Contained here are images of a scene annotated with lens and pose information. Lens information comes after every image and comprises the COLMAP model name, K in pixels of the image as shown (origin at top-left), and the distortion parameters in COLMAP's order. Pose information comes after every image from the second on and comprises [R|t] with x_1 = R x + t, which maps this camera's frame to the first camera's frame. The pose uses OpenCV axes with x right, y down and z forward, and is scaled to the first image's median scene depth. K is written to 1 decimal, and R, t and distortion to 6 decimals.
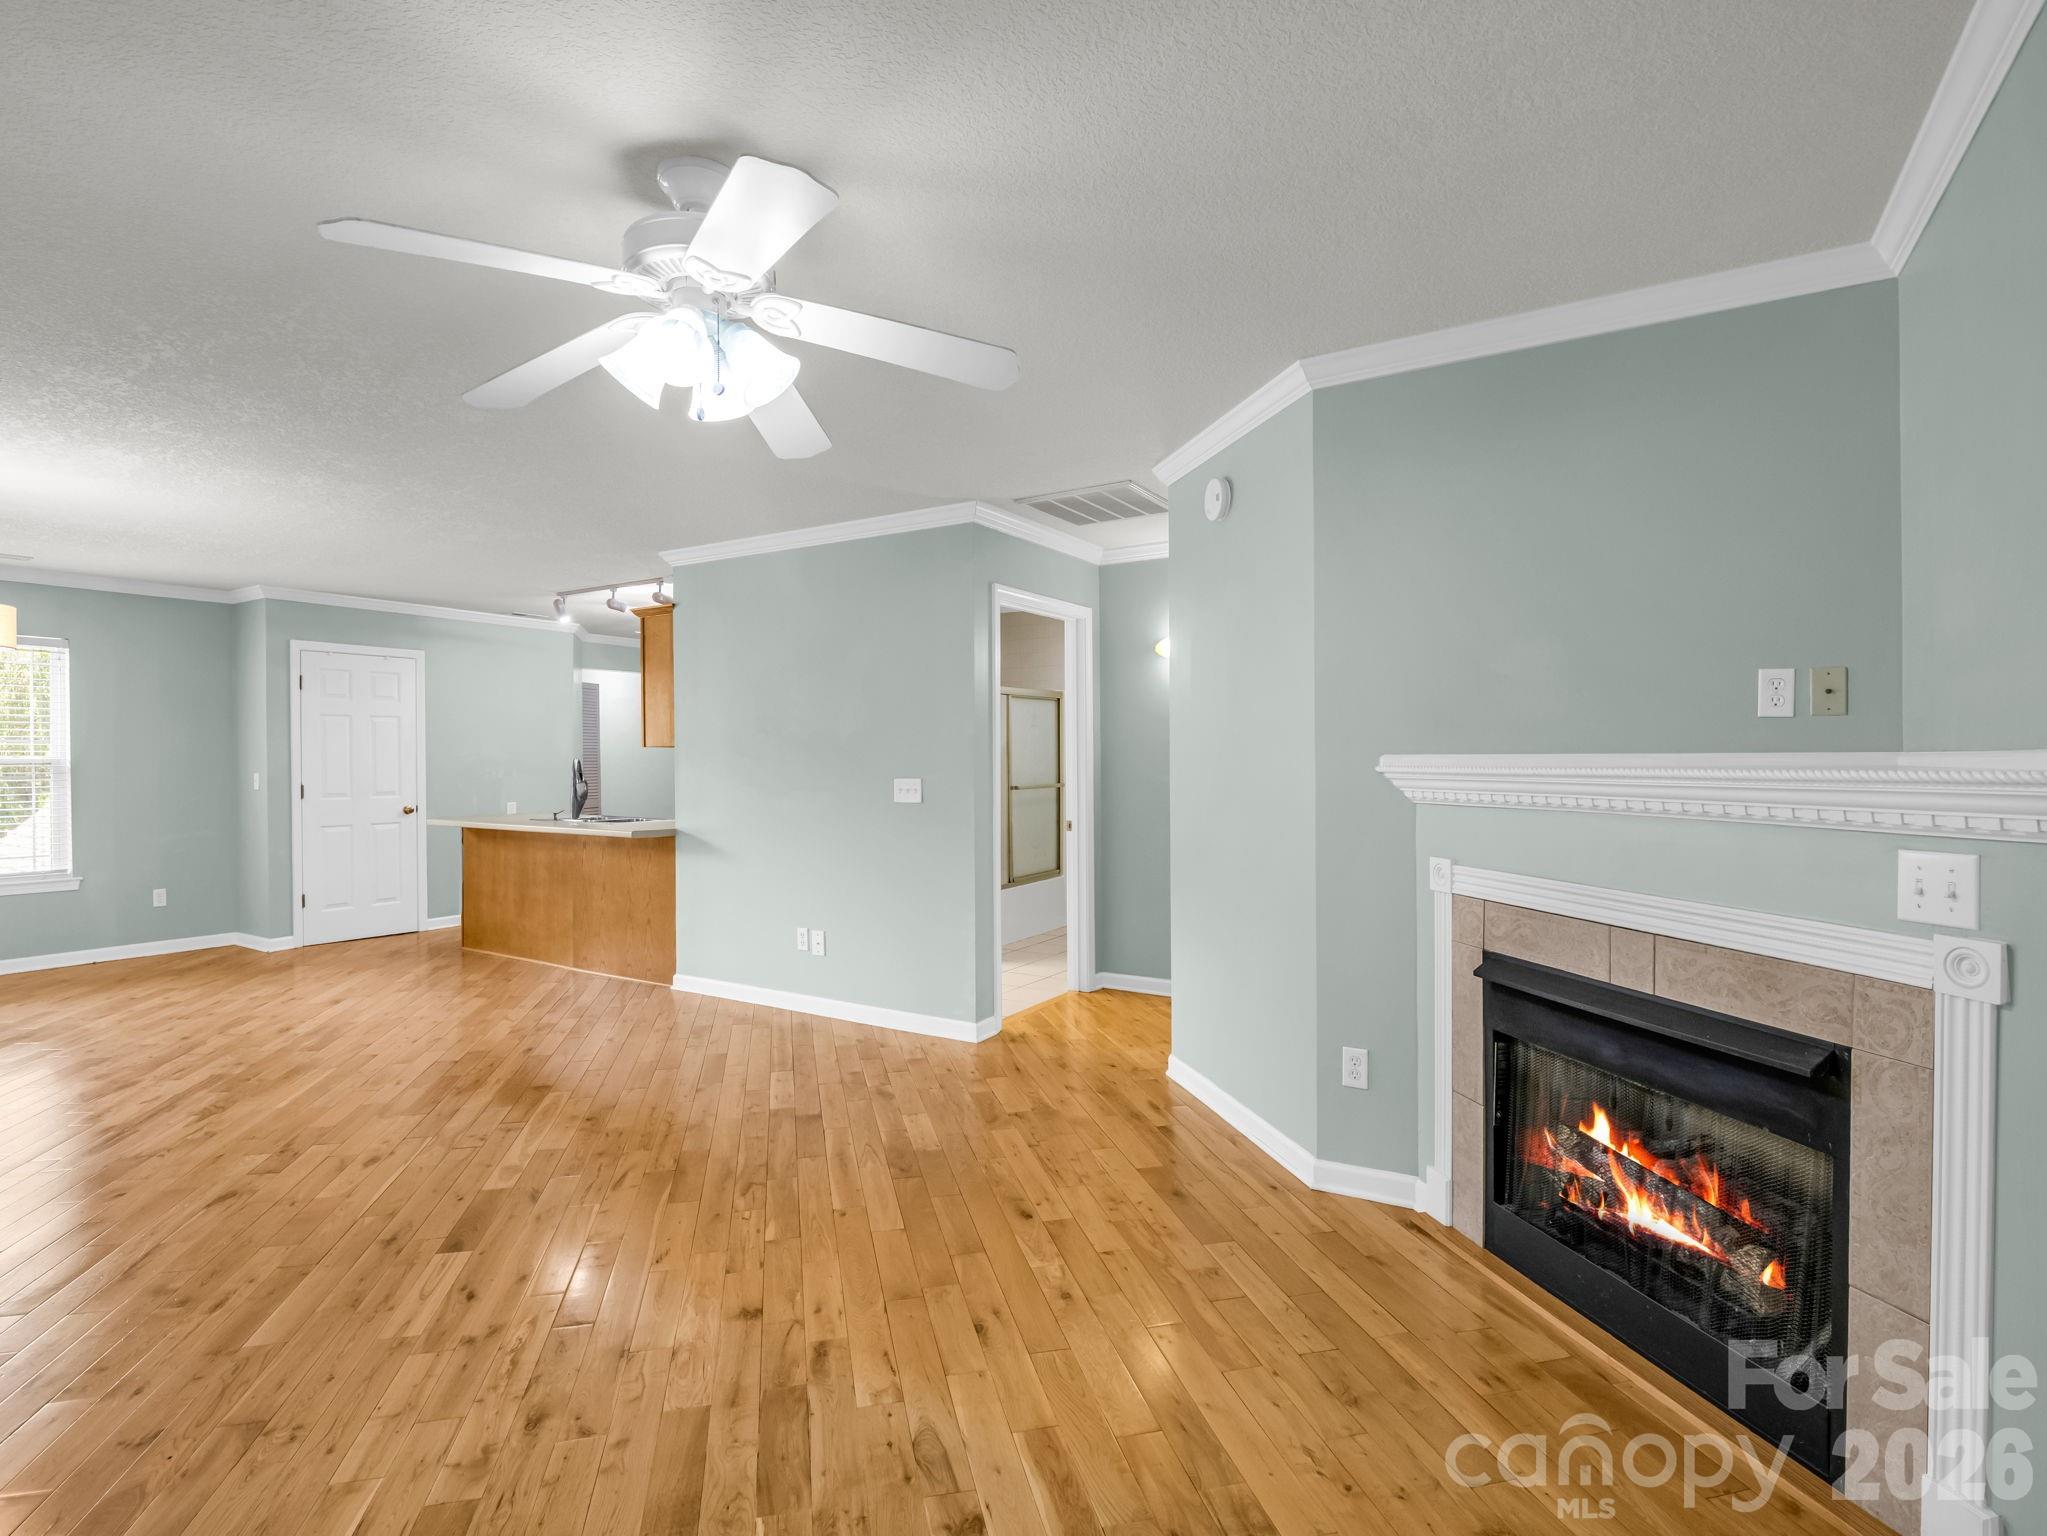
lens RADIAL K [[1018.9, 0, 1017.2], [0, 1018.9, 759.1], [0, 0, 1]] dist [-0.005974, -0.007576]
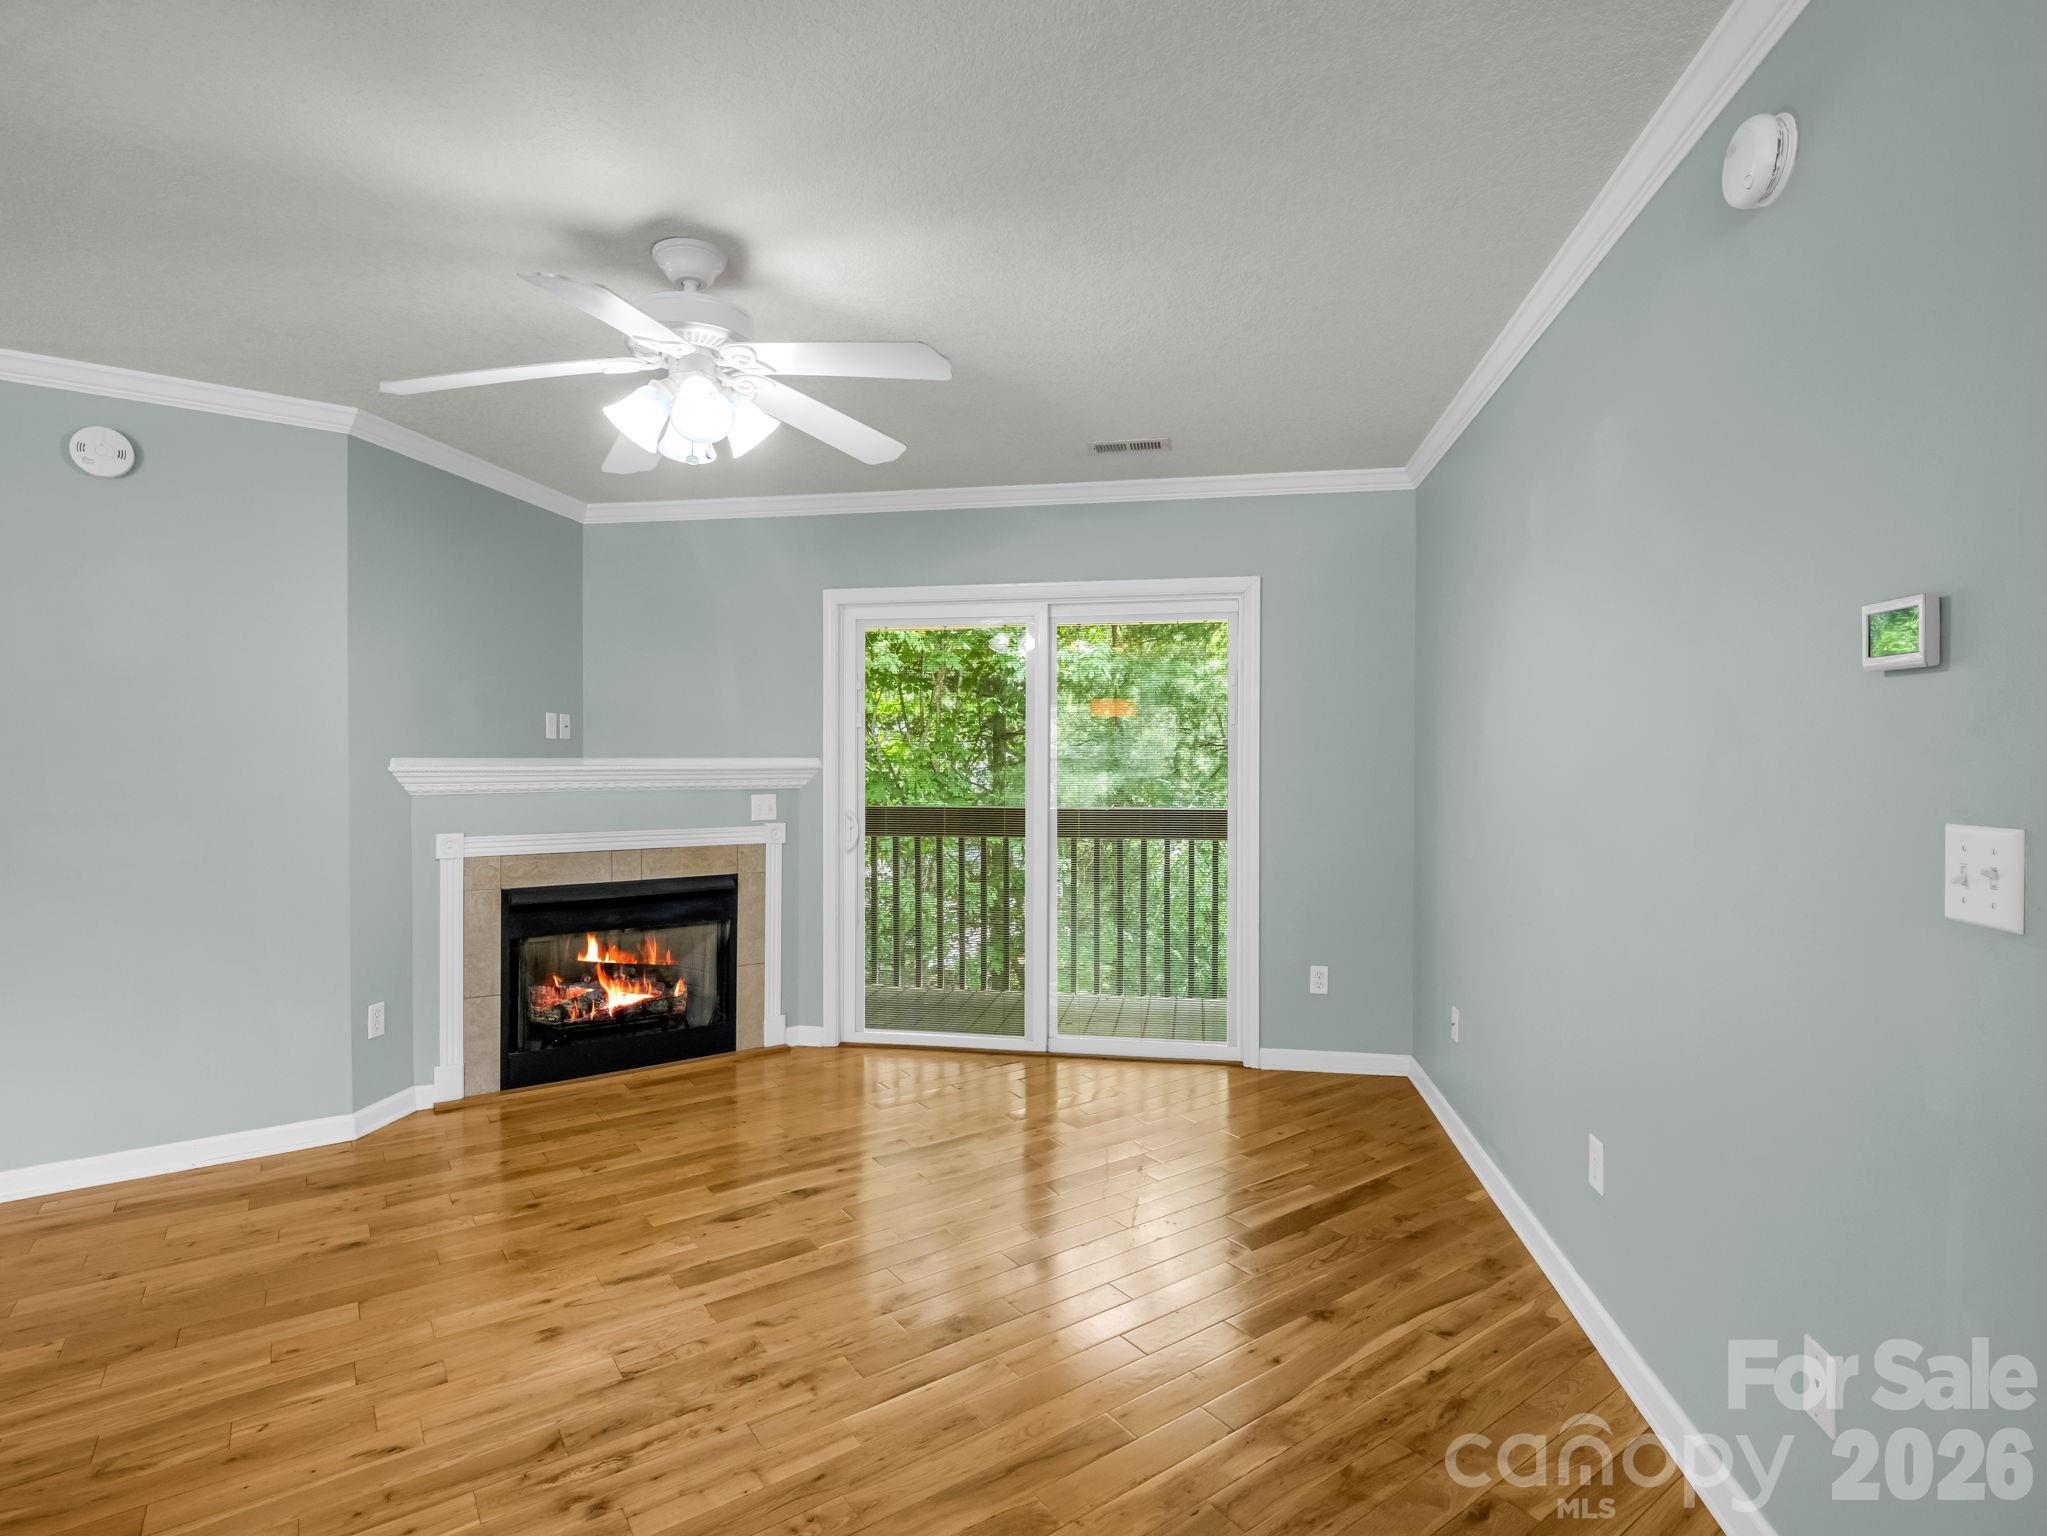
lens RADIAL K [[1018.9, 0, 1008.9], [0, 1018.9, 767.2], [0, 0, 1]] dist [-0.005974, -0.007576]
pose [[-0.376464, -0.000984, 0.926431, -1.270192], [0.001483, 0.999998, 0.001665, 0.007780], [-0.926430, 0.002000, -0.376462, 0.924599]]
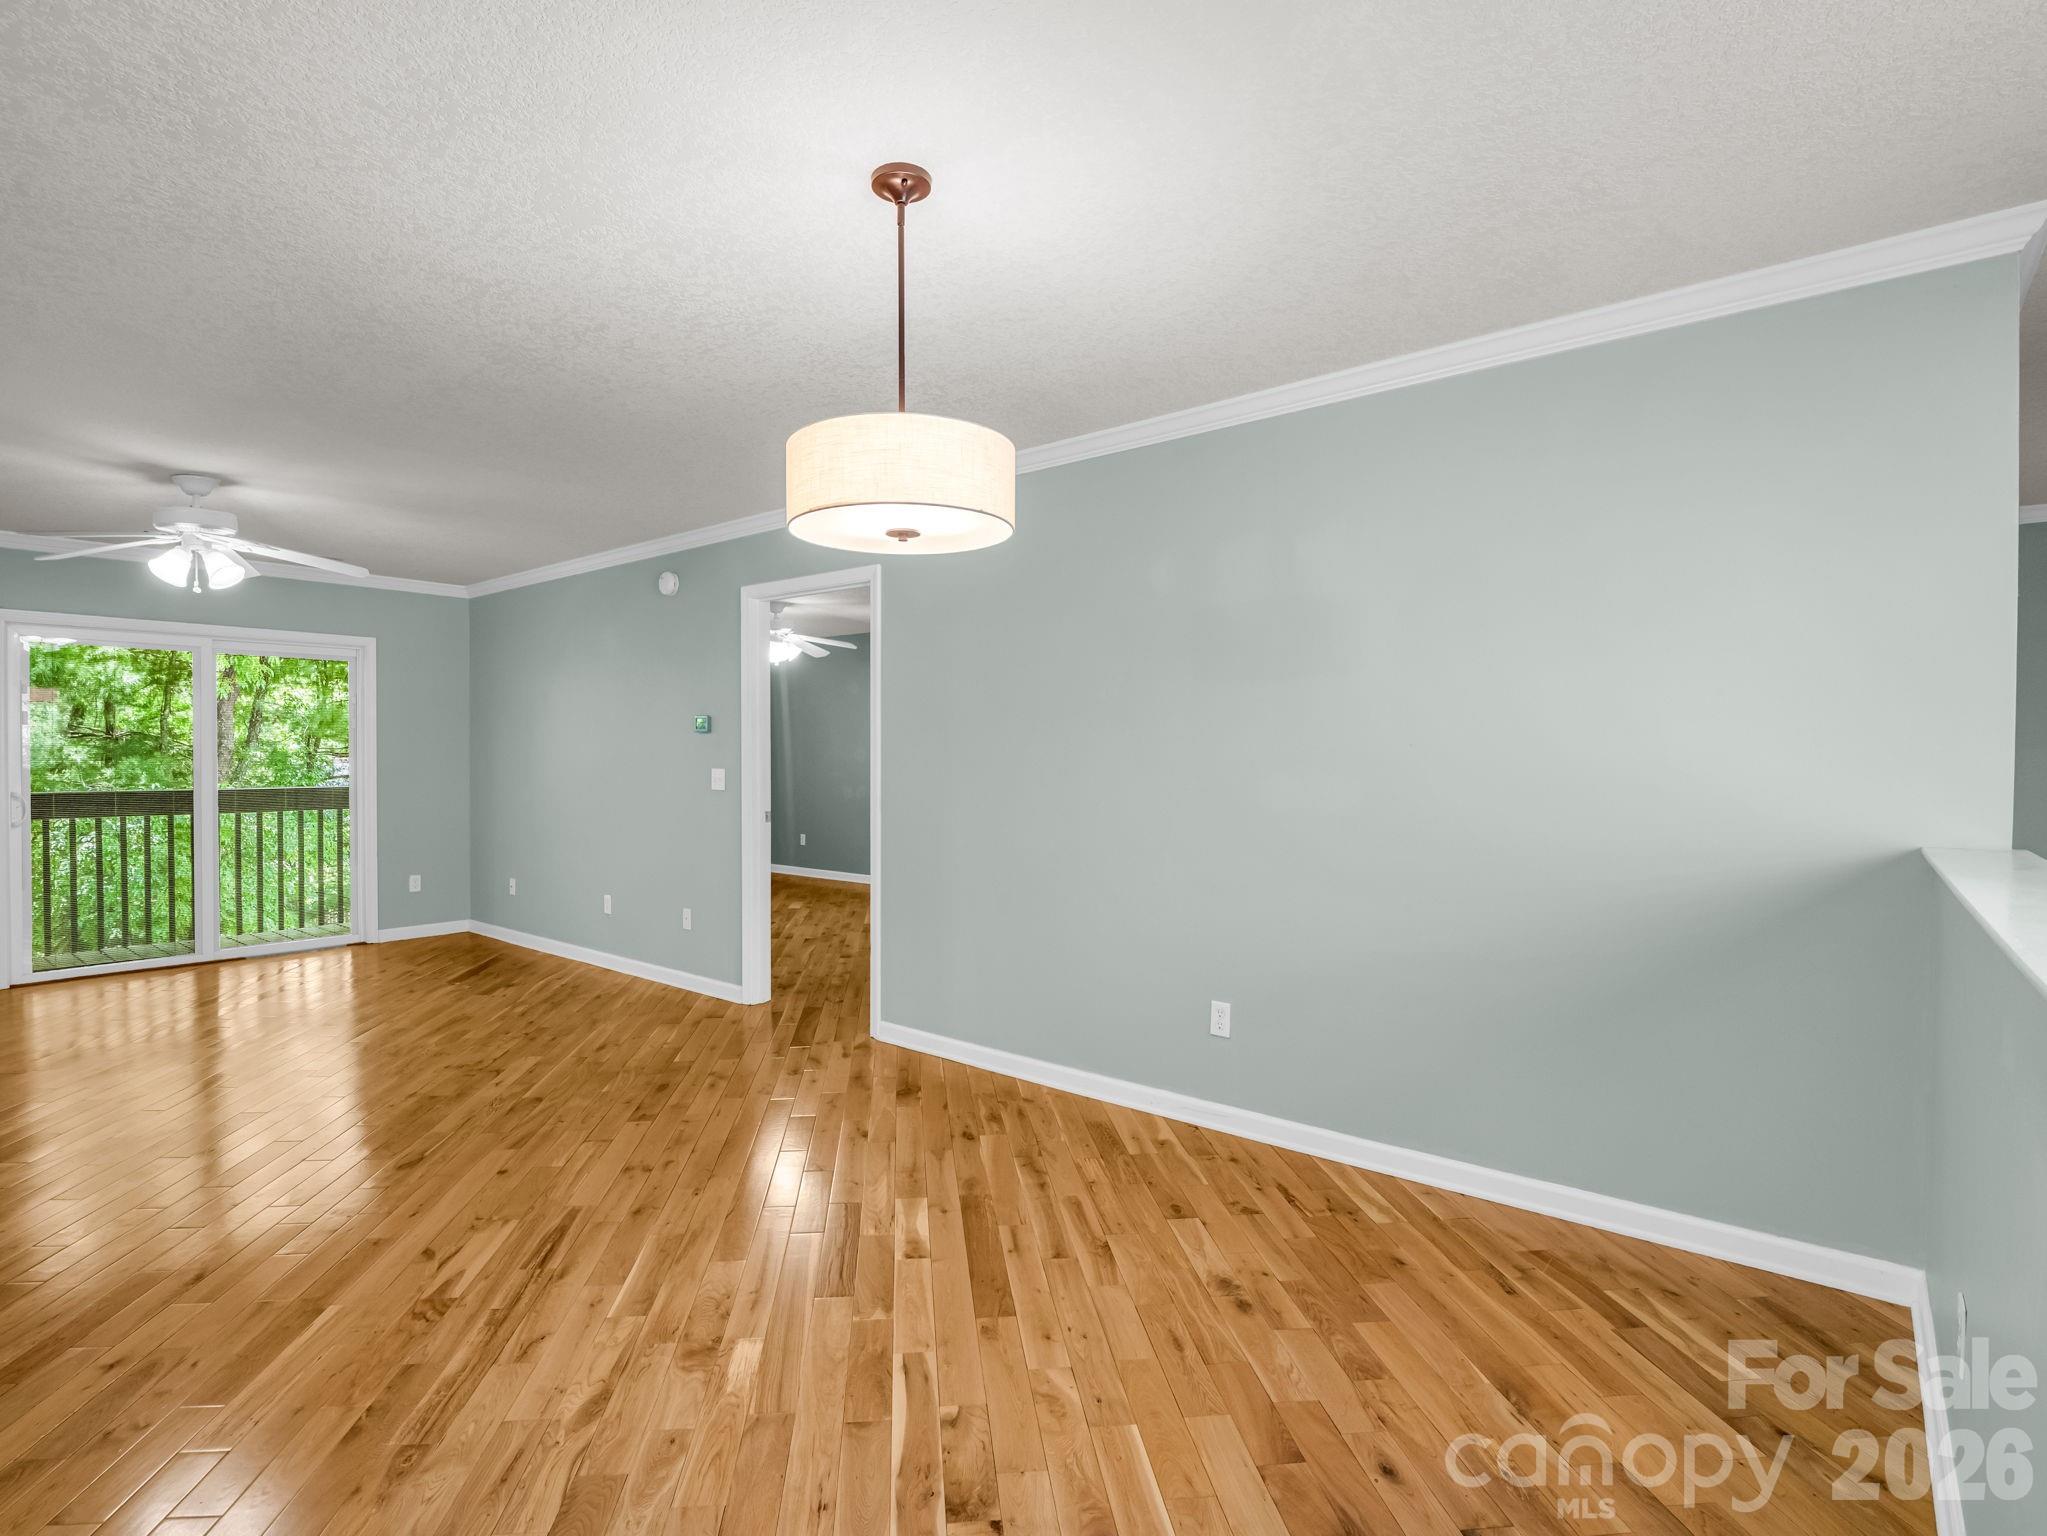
lens RADIAL K [[1018.9, 0, 991.5], [0, 1018.9, 774.4], [0, 0, 1]] dist [-0.005974, -0.007576]
pose [[-0.990578, -0.000880, 0.136944, -1.881528], [0.001757, 0.999815, 0.019134, 0.009753], [-0.136935, 0.019194, -0.990394, 2.402782]]
